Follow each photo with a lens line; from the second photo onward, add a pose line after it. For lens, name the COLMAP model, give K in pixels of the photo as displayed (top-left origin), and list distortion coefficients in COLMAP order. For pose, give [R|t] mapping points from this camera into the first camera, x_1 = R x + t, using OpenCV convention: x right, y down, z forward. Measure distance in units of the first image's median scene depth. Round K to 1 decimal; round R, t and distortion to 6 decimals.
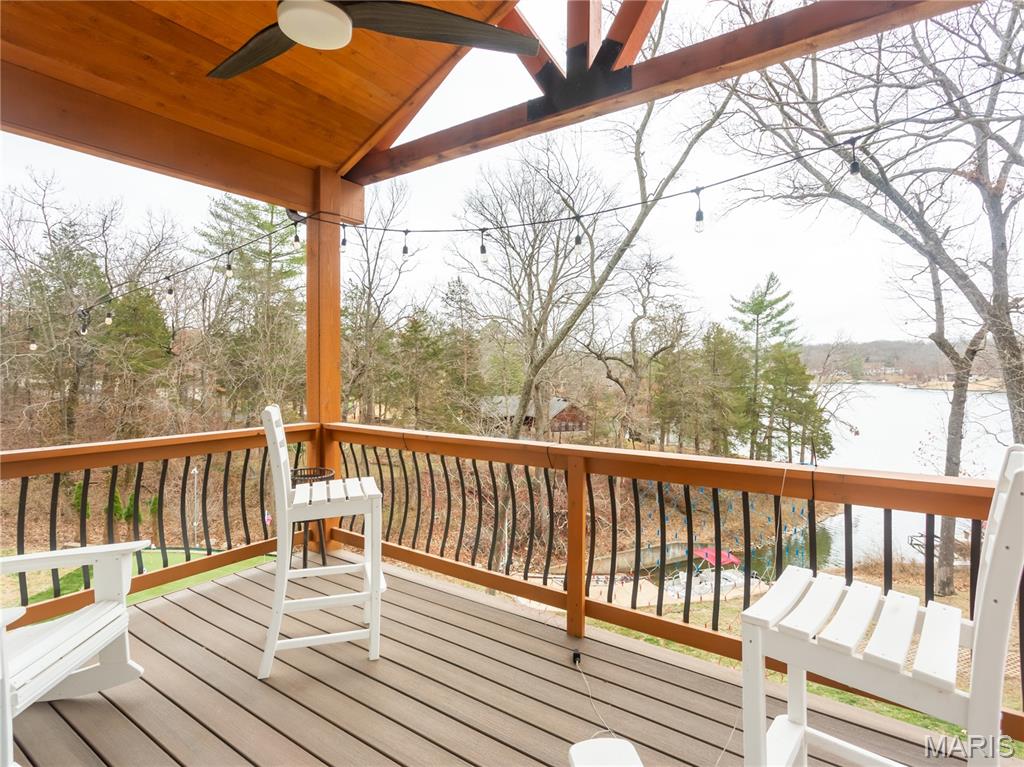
lens RADIAL K [[540.7, 0, 505.7], [0, 540.7, 374.8], [0, 0, 1]] dist [-0.001363, 0.008215]
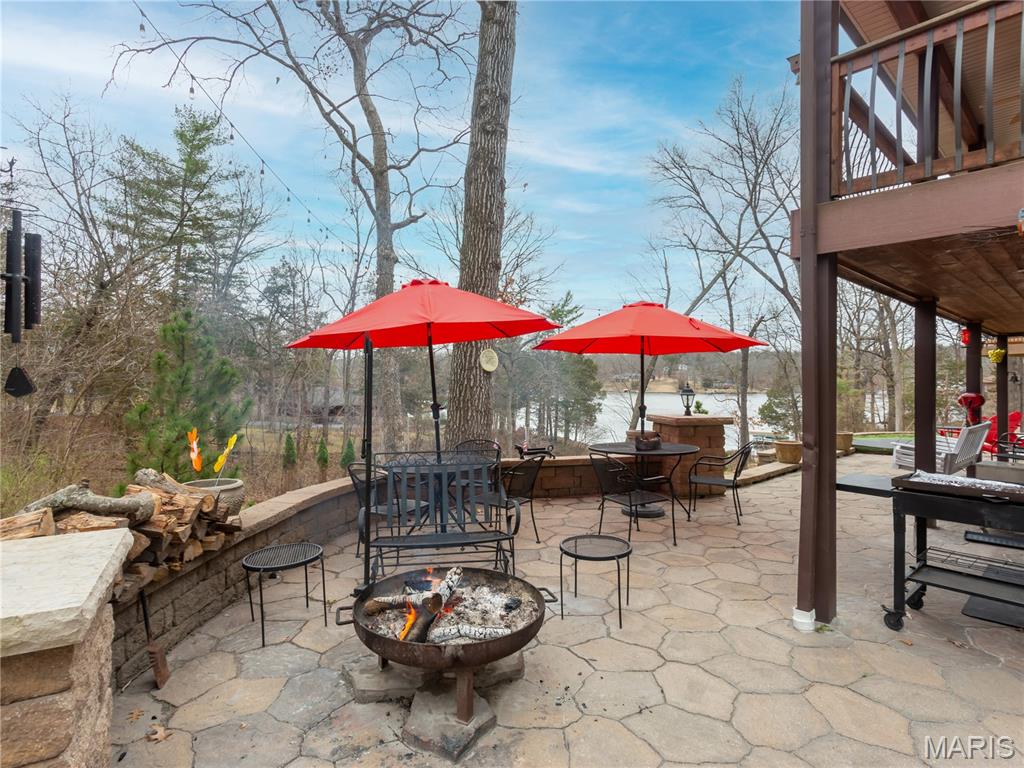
lens RADIAL K [[545.6, 0, 506.6], [0, 545.6, 382.6], [0, 0, 1]] dist [0.000442, 0.000604]
pose [[0.813248, -0.002943, 0.581910, -0.512969], [0.003478, 0.999994, 0.000197, 0.050423], [-0.581907, 0.001864, 0.813253, -0.034093]]
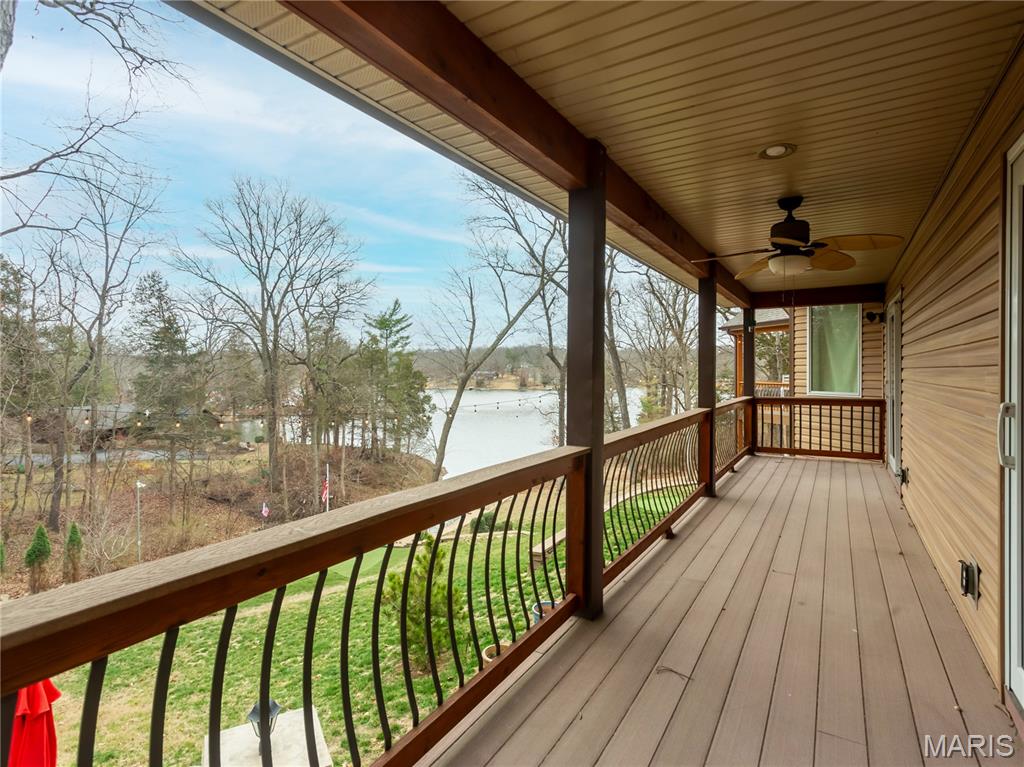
lens RADIAL K [[539.6, 0, 506.8], [0, 539.6, 378.7], [0, 0, 1]] dist [-0.002040, 0.010909]
pose [[0.624215, -0.010920, 0.781176, -0.424785], [0.012077, 0.999918, 0.004327, 0.001878], [-0.781159, 0.006733, 0.624295, -0.022502]]
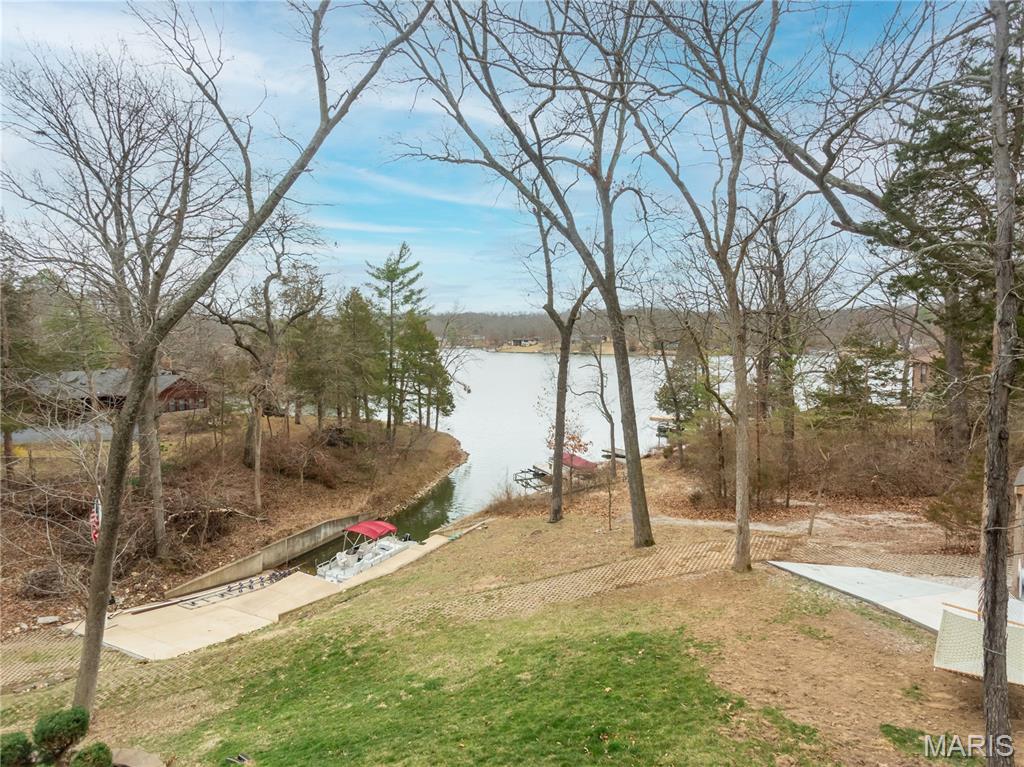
lens RADIAL K [[540.7, 0, 505.7], [0, 540.7, 374.8], [0, 0, 1]] dist [-0.001363, 0.008215]
pose [[0.780275, -0.044149, 0.623876, -0.012733], [0.006067, 0.997993, 0.063036, 0.000884], [-0.625407, -0.045400, 0.778977, 0.074233]]
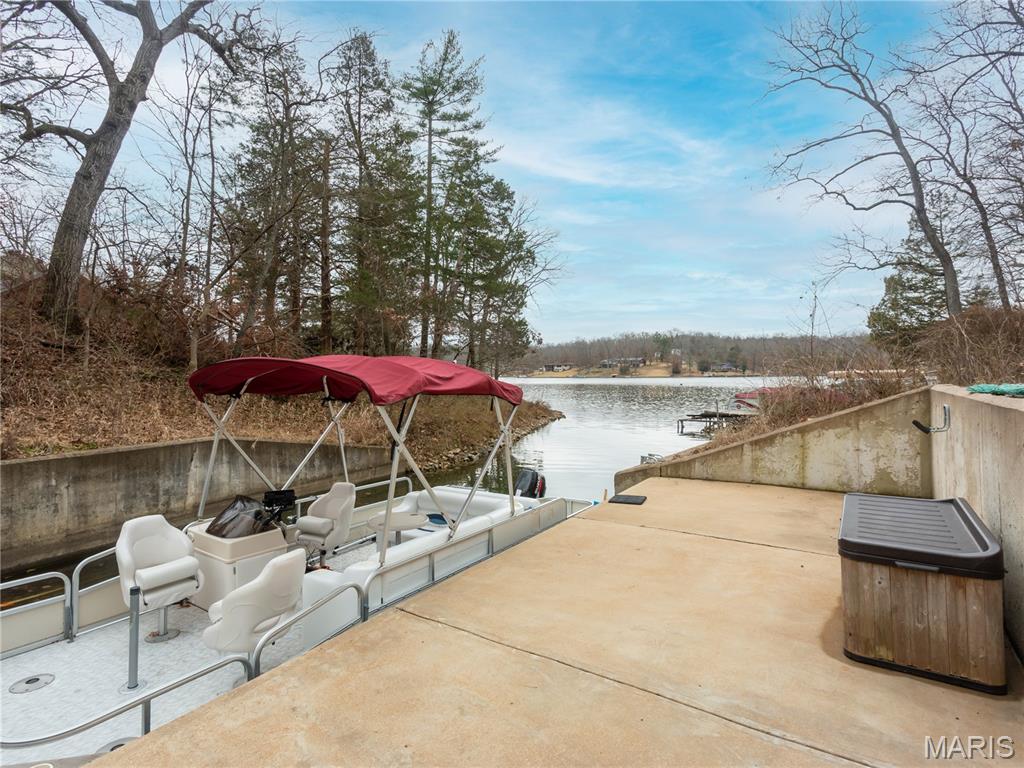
lens RADIAL K [[539.6, 0, 506.8], [0, 539.6, 379.2], [0, 0, 1]] dist [-0.002040, 0.010909]
pose [[0.805005, -0.010927, 0.593168, 0.218202], [0.016400, 0.999858, -0.003839, 0.228953], [-0.593042, 0.012819, 0.805070, 0.577249]]
